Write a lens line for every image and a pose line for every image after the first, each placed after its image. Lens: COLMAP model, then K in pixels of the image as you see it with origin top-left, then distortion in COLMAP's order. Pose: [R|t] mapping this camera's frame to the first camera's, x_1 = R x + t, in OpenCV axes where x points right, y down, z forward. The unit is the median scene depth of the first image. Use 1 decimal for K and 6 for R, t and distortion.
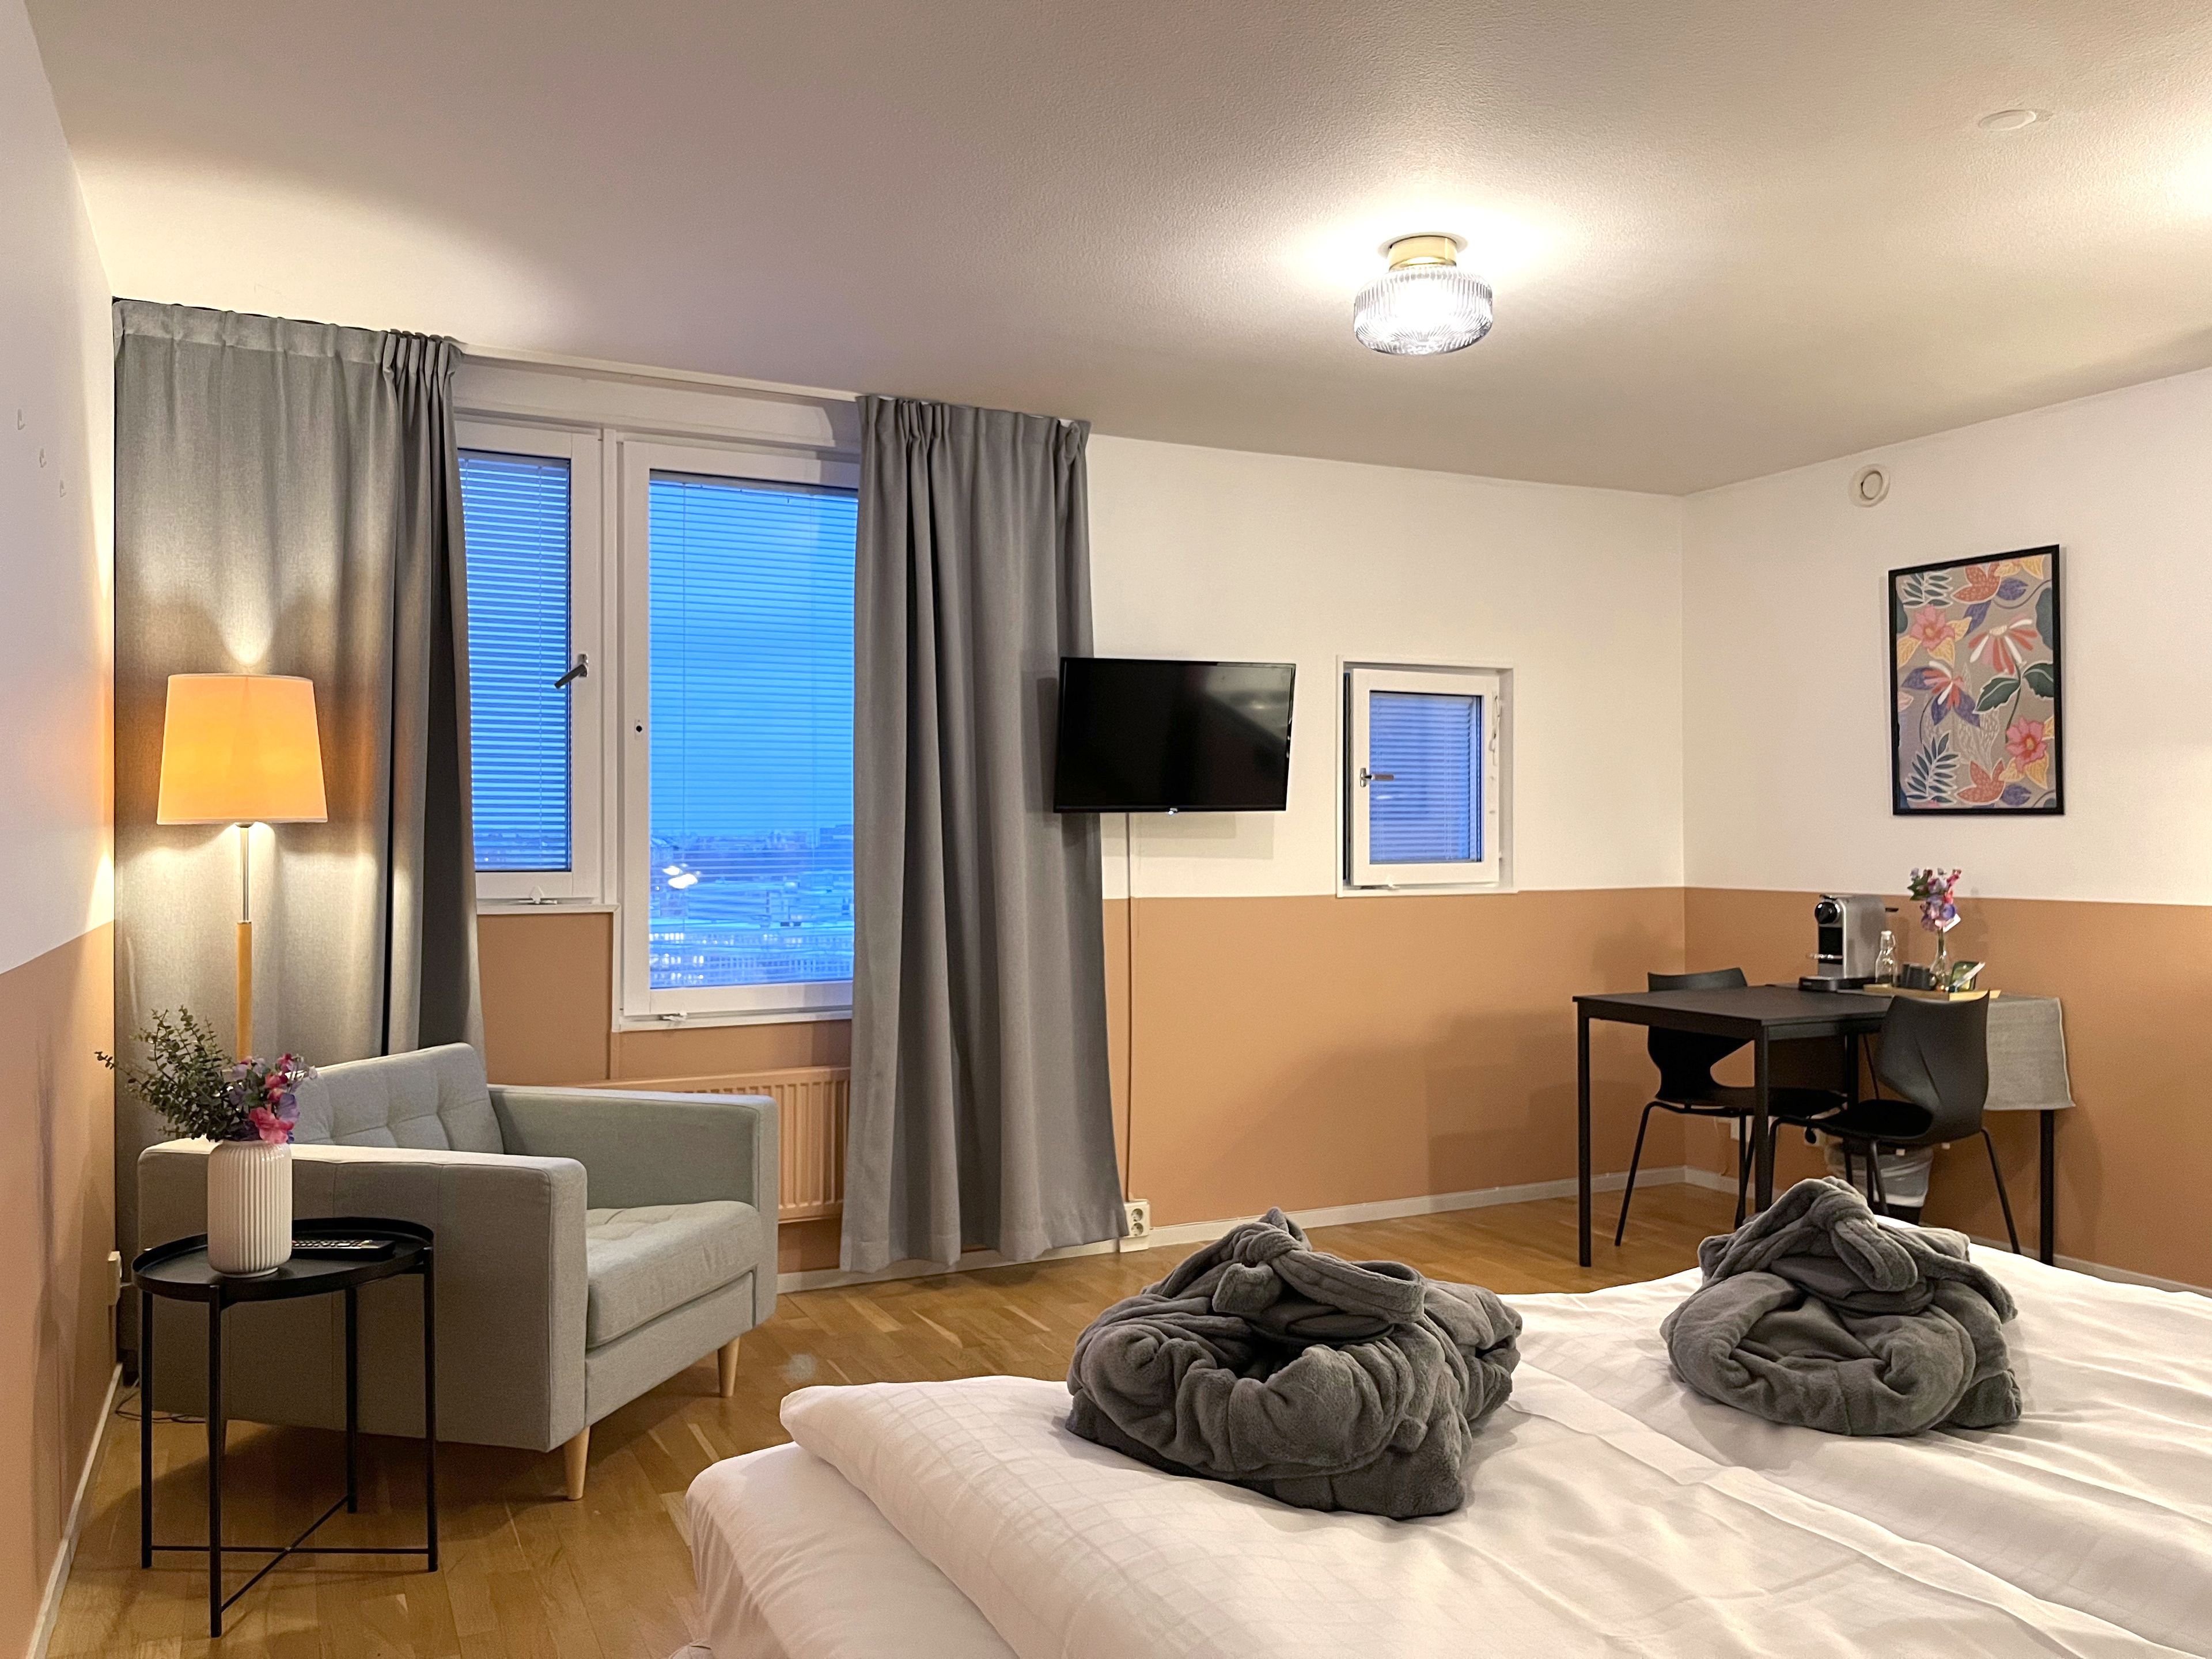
lens RADIAL K [[1690.6, 0, 1106.1], [0, 1690.6, 837.3], [0, 0, 1]] dist [0.059347, -0.066859]
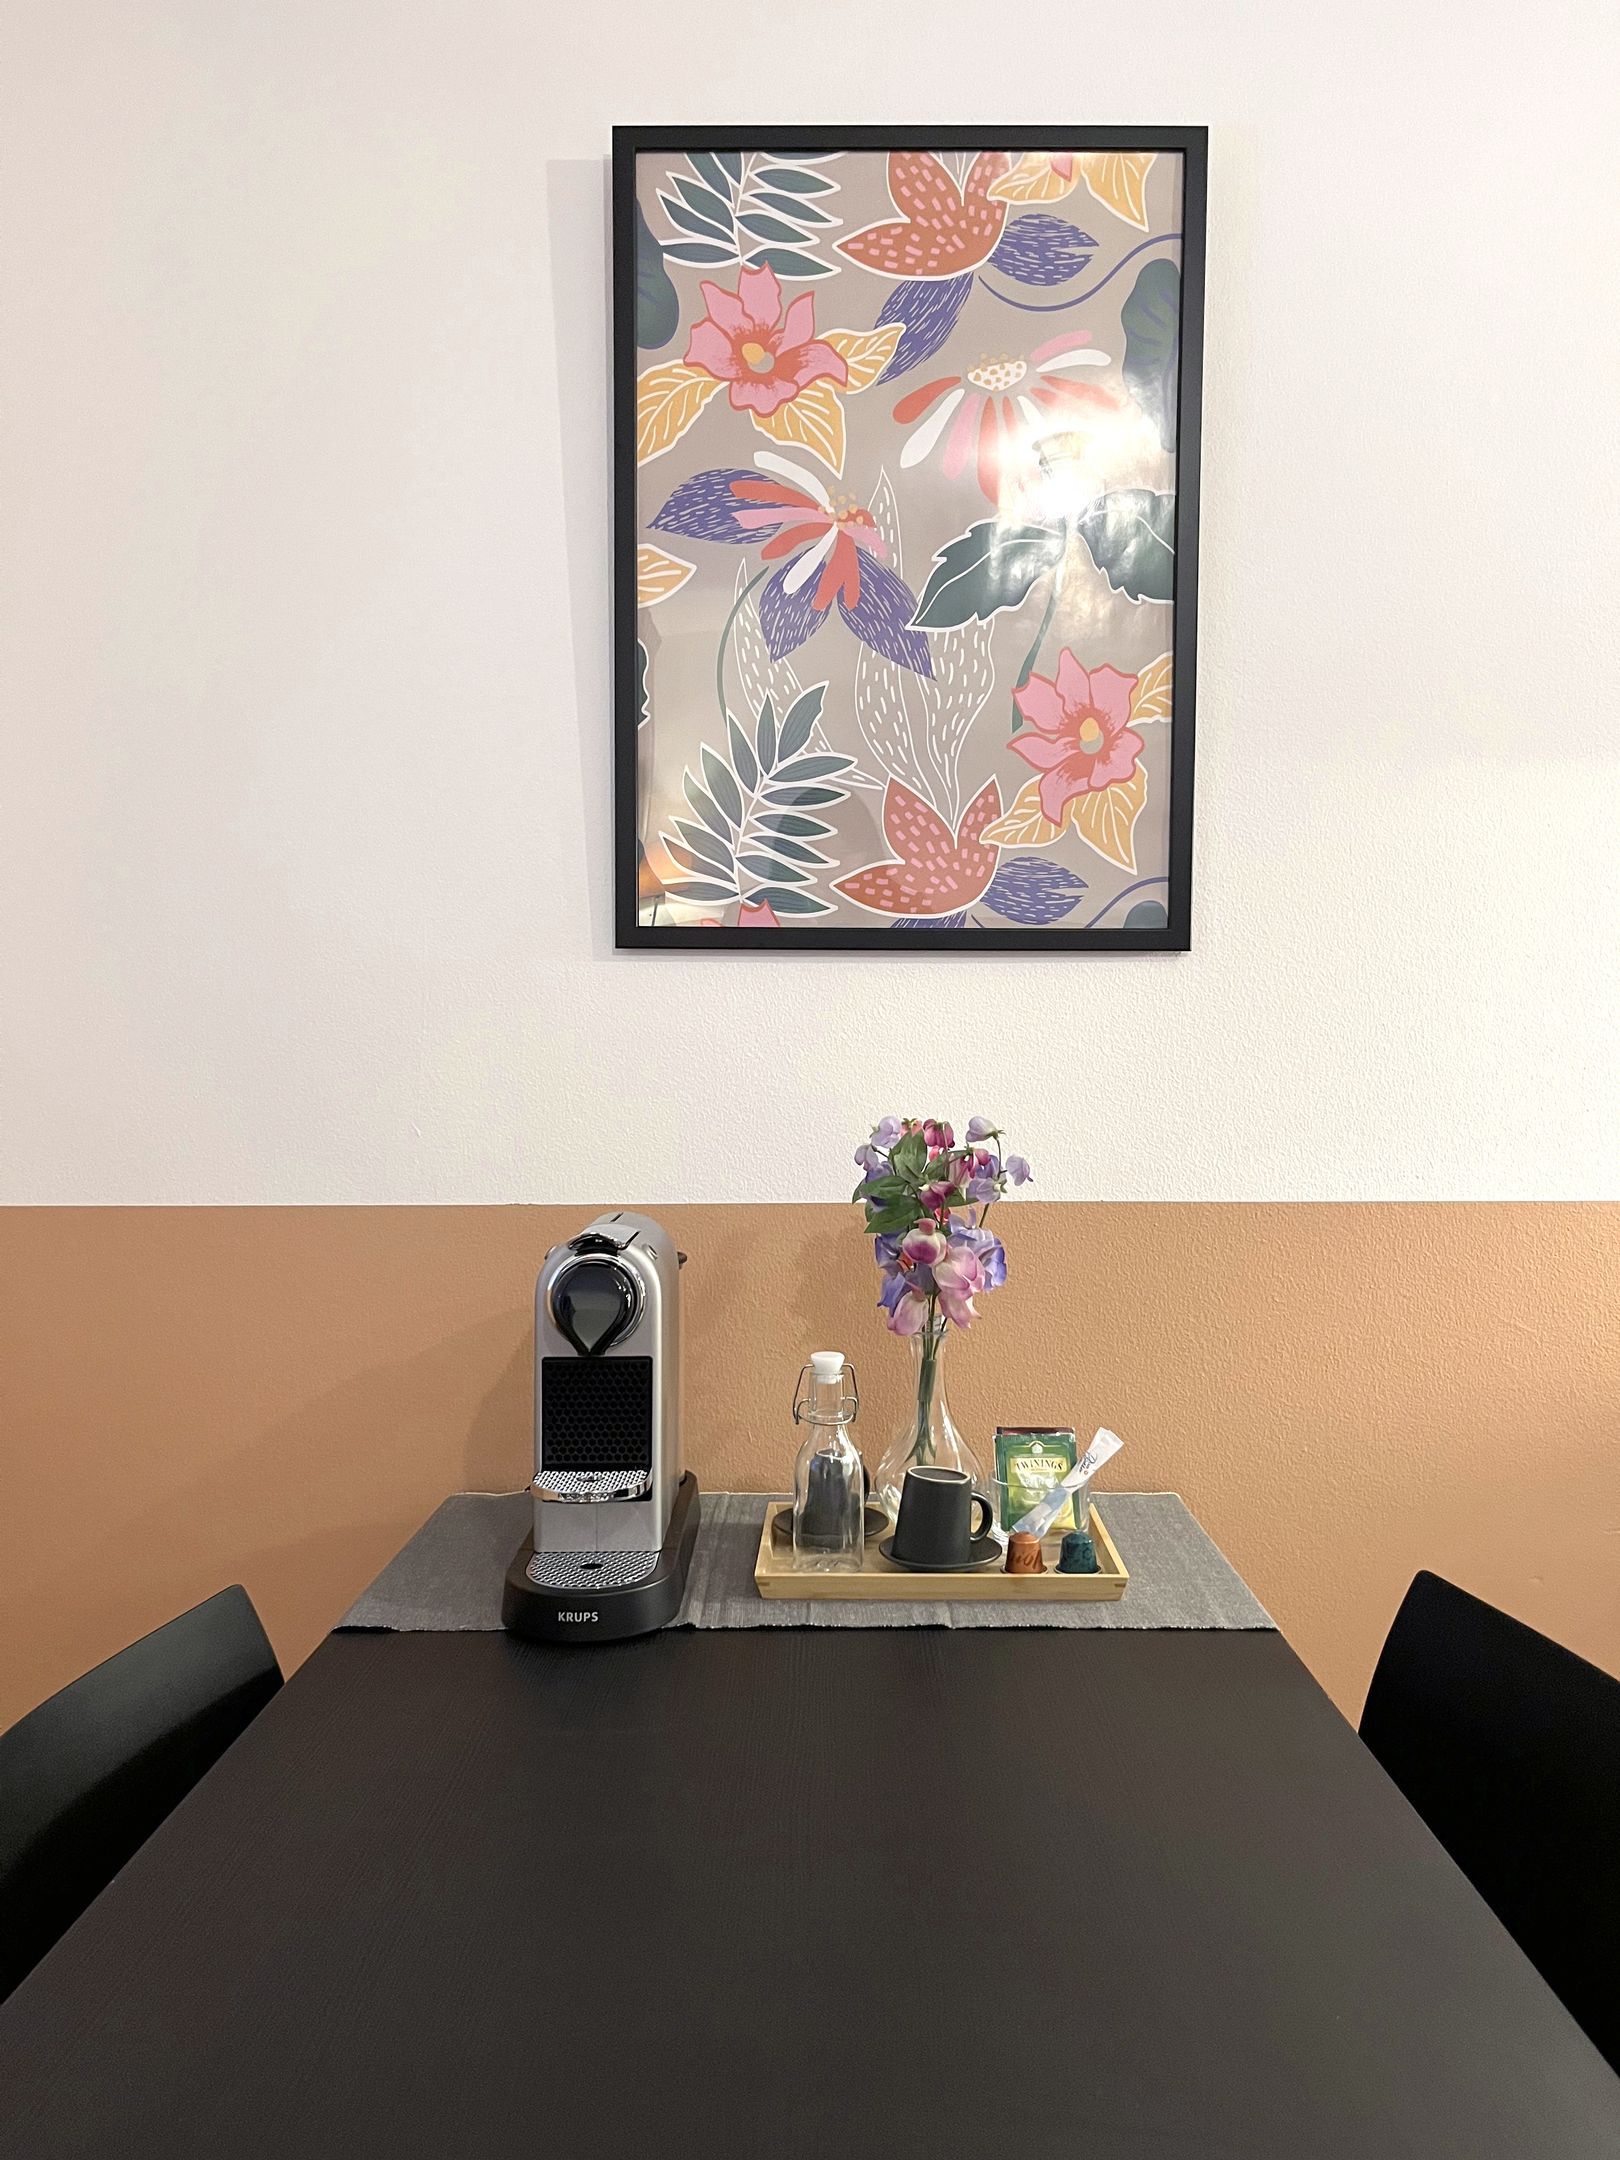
lens RADIAL K [[1650.9, 0, 810.0], [0, 1650.9, 1080.0], [0, 0, 1]] dist [0.059347, -0.066859]
pose [[0.454846, -0.000795, 0.890570, 0.222176], [0.004067, 0.999991, -0.001185, 0.011811], [-0.890561, 0.004161, 0.454845, 0.873363]]
